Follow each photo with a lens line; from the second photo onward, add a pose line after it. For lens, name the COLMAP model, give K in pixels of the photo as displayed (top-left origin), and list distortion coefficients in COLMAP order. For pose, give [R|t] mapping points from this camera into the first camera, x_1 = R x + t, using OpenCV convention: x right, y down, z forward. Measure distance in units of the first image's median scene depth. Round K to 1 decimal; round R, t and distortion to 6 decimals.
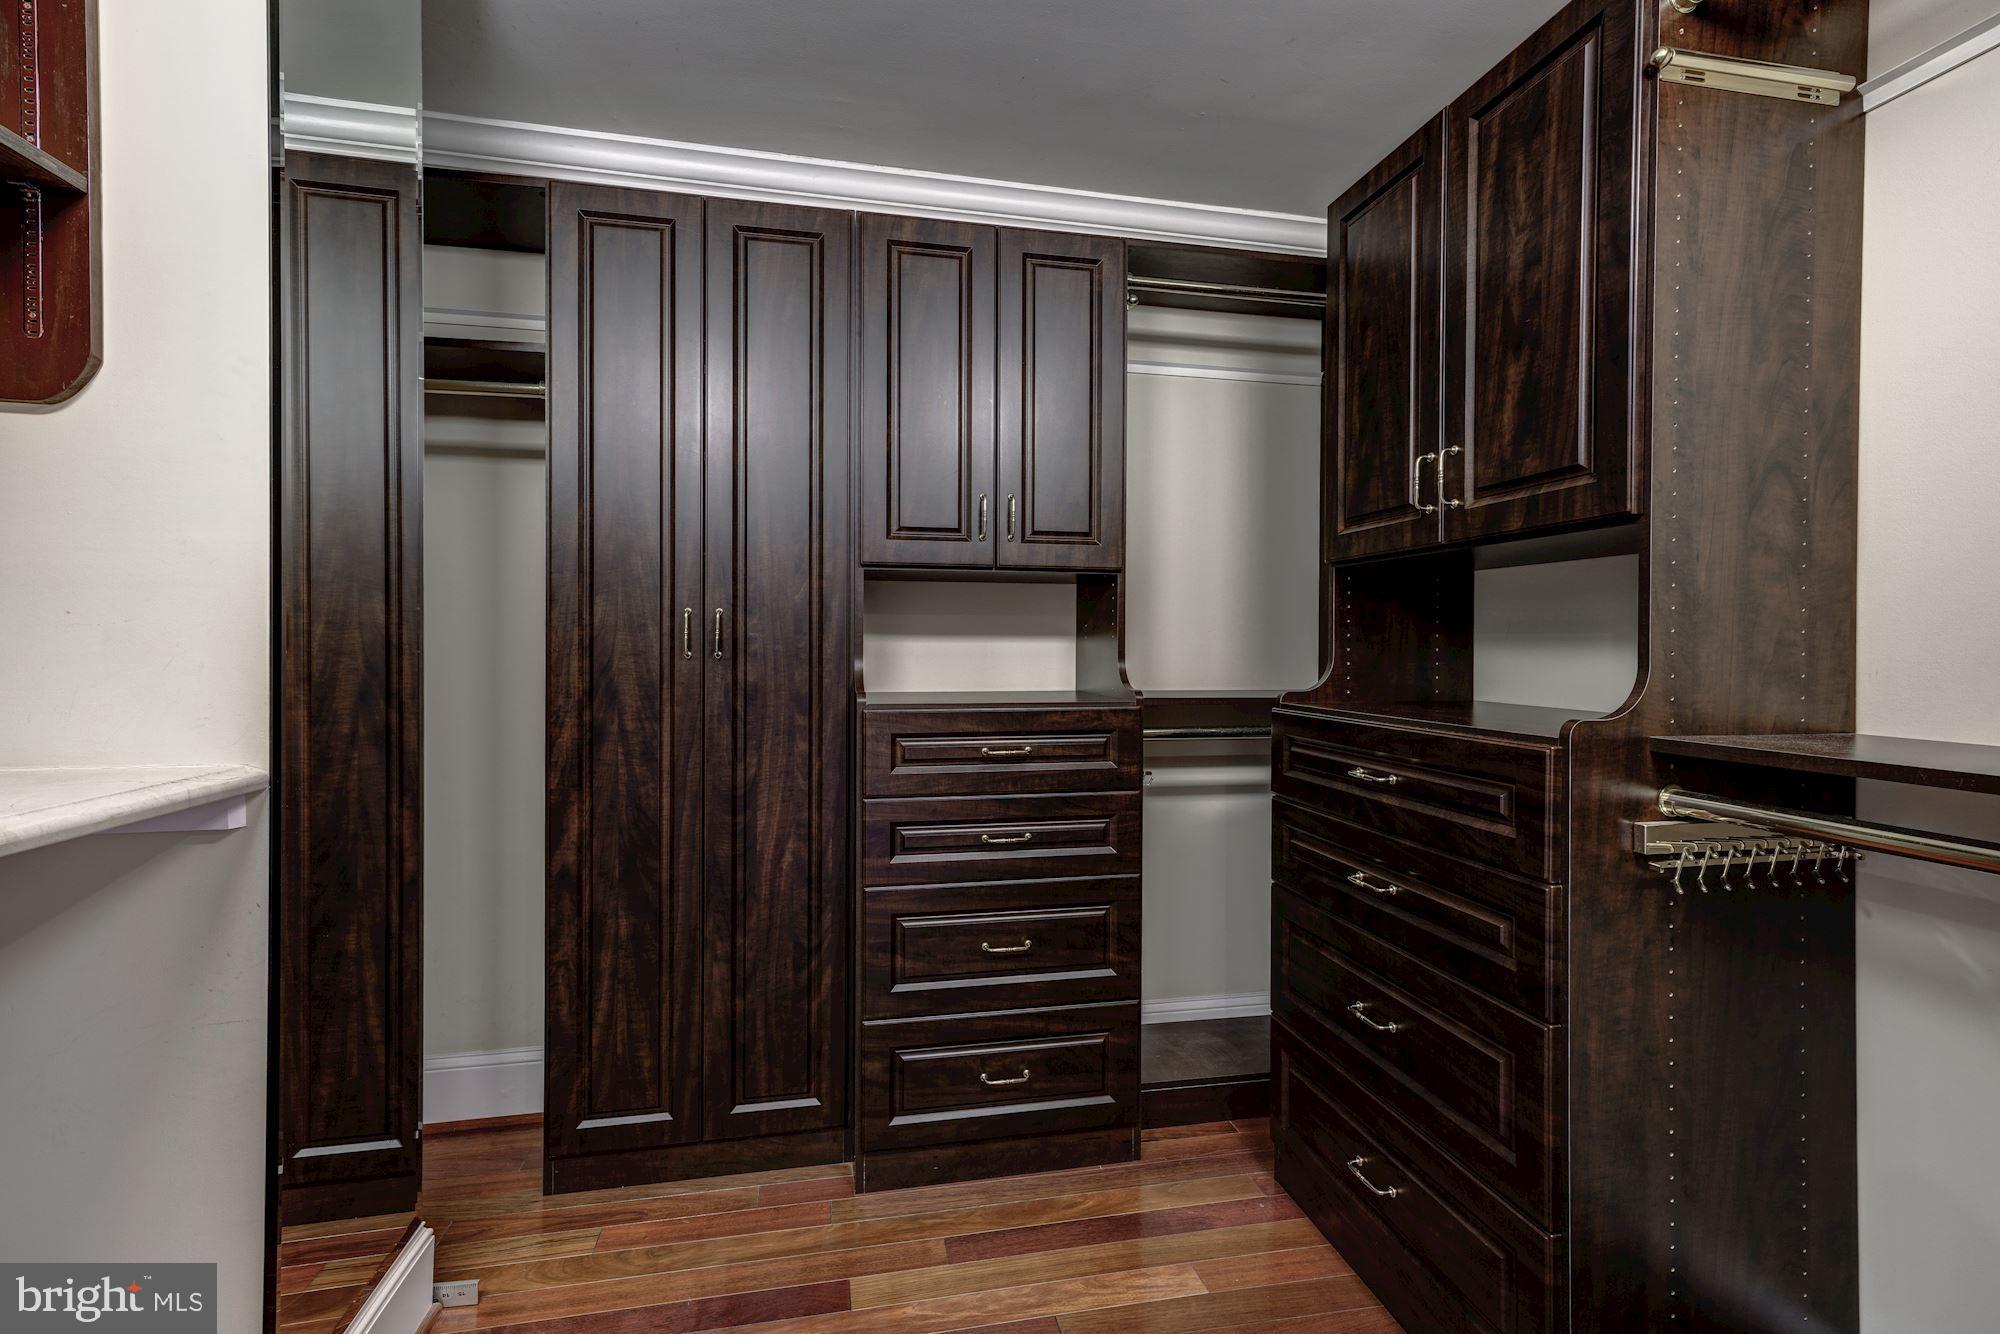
lens RADIAL K [[952.9, 0, 1010.9], [0, 952.9, 657.4], [0, 0, 1]] dist [-0.001509, 0.007728]
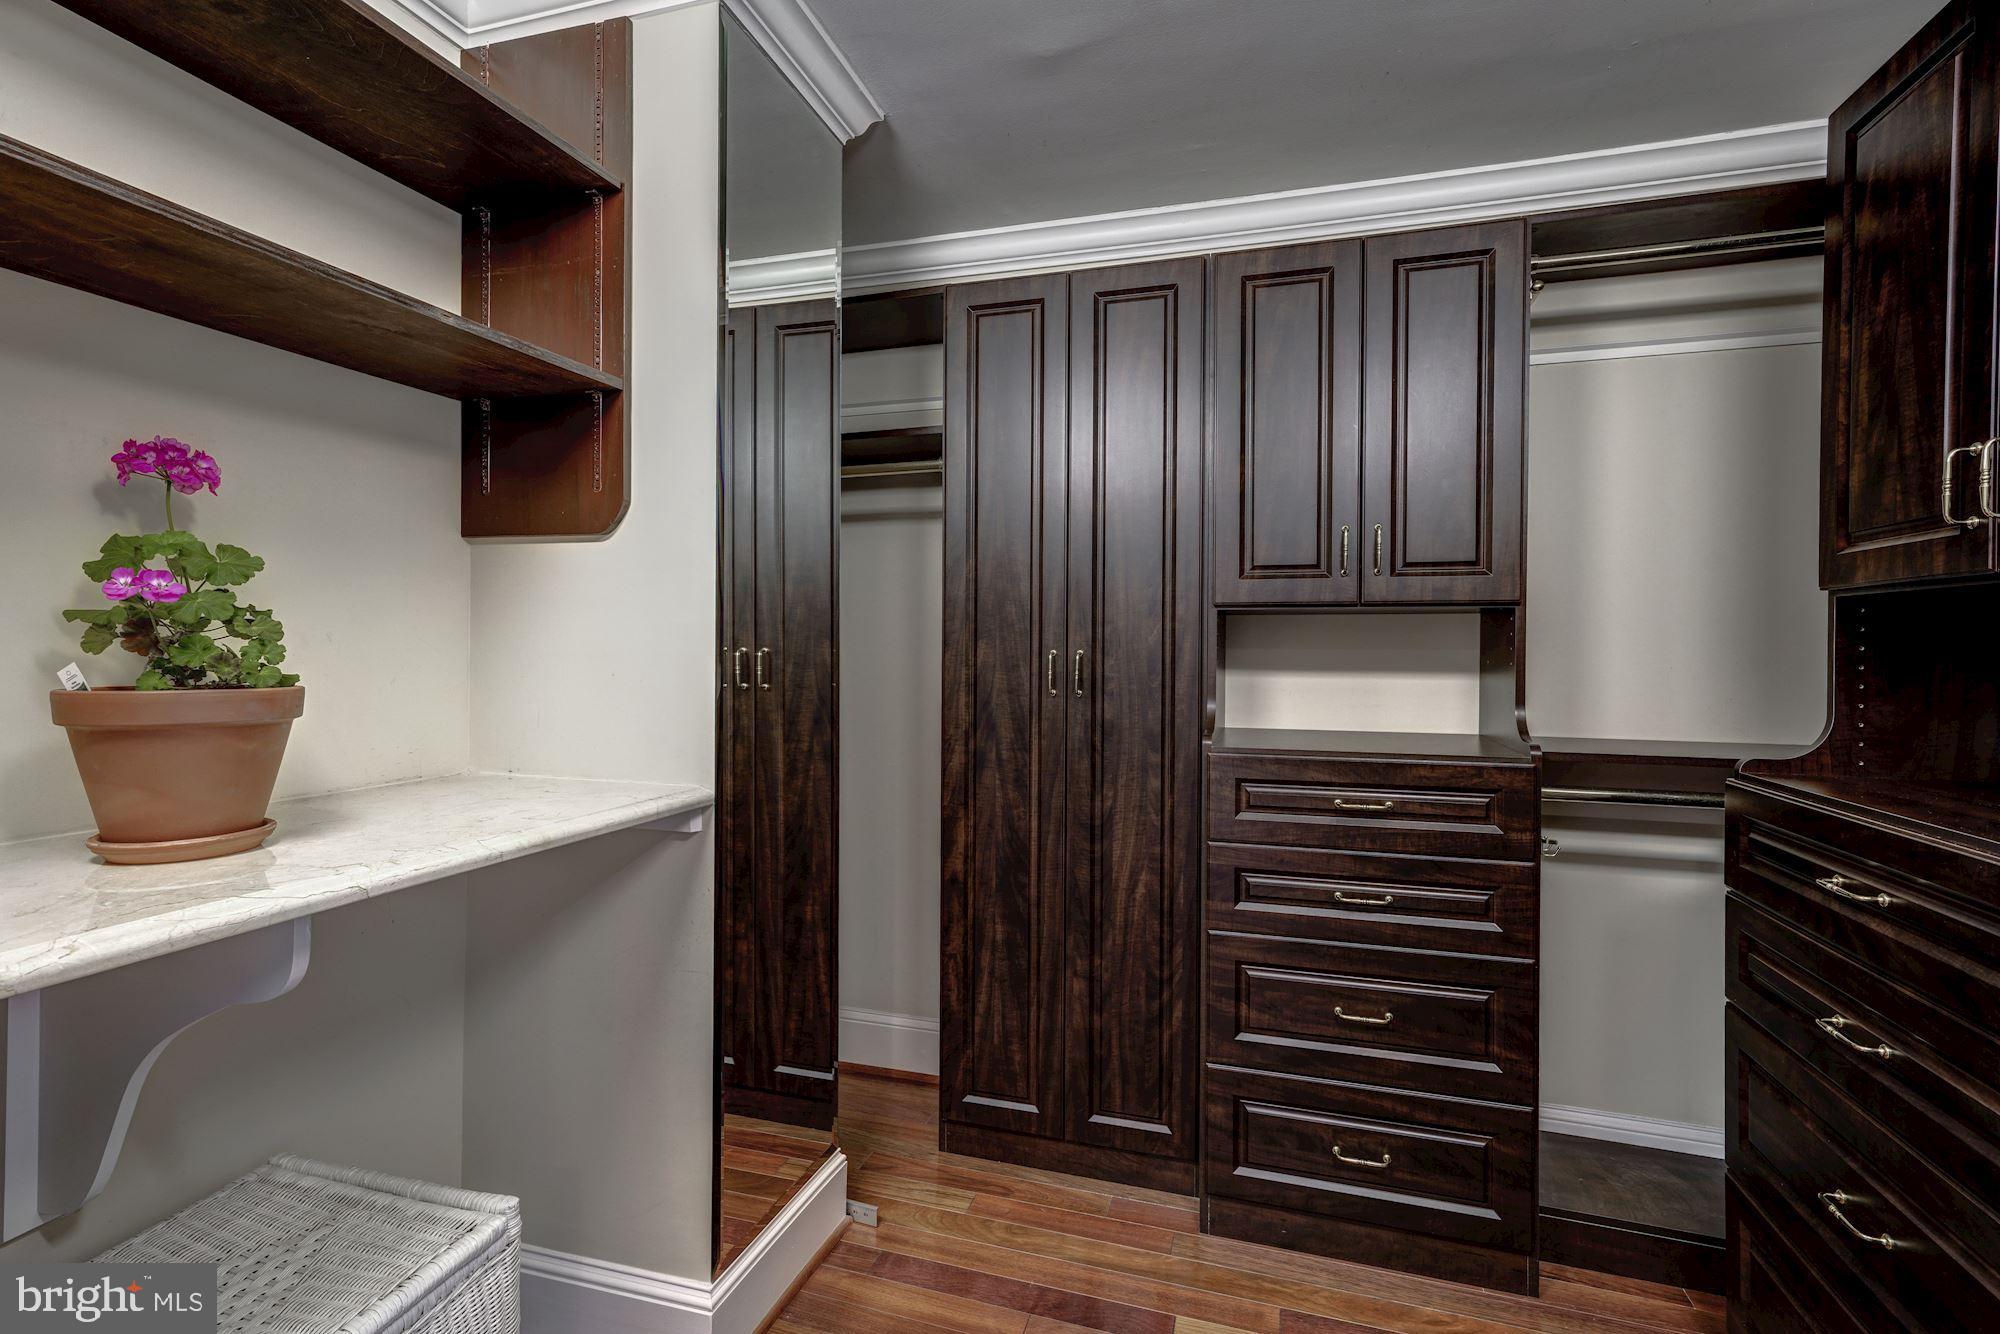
lens RADIAL K [[952.9, 0, 986.7], [0, 952.9, 648.8], [0, 0, 1]] dist [-0.001509, 0.007728]
pose [[0.864487, 0.002982, -0.502646, 0.145246], [-0.004494, 0.999988, -0.001796, -0.050554], [0.502635, 0.003812, 0.864490, 0.013299]]
